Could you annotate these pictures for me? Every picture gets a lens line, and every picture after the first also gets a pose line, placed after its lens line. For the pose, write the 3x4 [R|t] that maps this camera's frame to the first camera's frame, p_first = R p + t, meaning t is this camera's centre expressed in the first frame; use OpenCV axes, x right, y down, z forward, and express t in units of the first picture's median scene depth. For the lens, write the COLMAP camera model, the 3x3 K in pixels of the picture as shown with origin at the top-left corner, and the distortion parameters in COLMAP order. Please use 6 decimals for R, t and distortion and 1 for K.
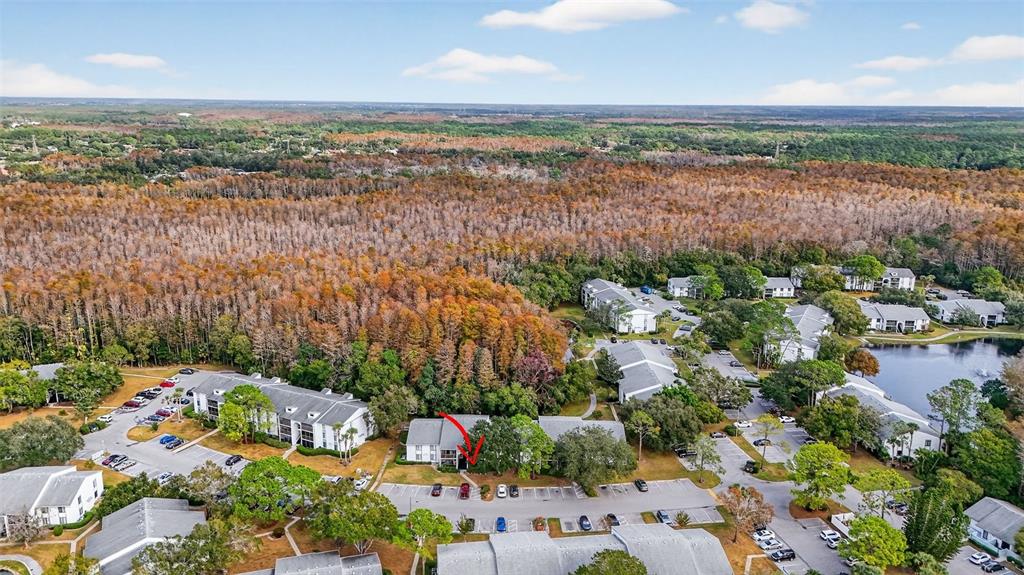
lens RADIAL K [[744.5, 0, 512.0], [0, 744.5, 287.5], [0, 0, 1]] dist [0.065124, -0.067444]
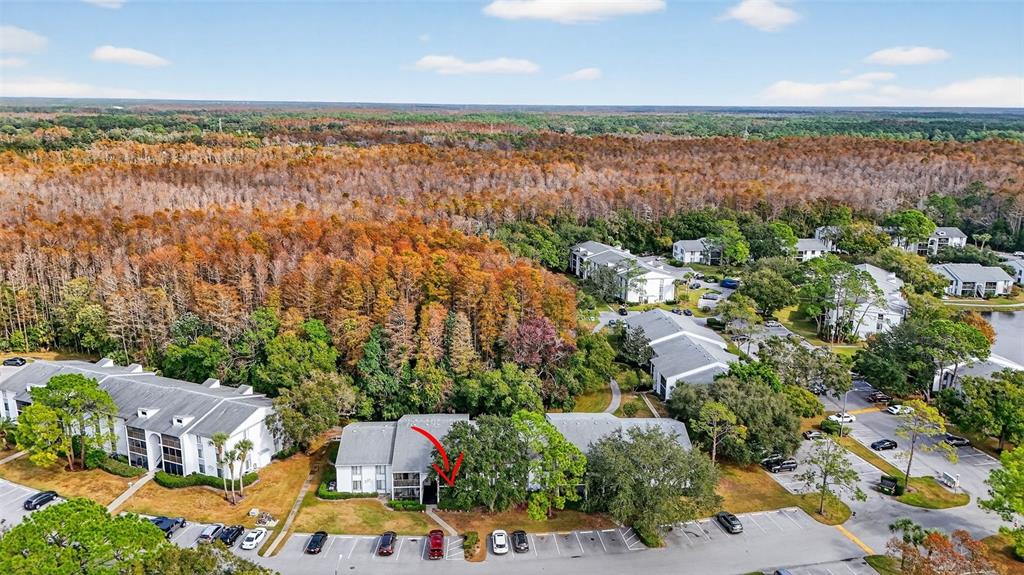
lens RADIAL K [[744.5, 0, 512.0], [0, 744.5, 287.5], [0, 0, 1]] dist [0.065124, -0.067444]
pose [[0.997908, -0.013954, 0.063125, -0.031297], [0.014038, 0.999901, -0.000887, 0.060288], [-0.063106, 0.001771, 0.998005, 0.338694]]
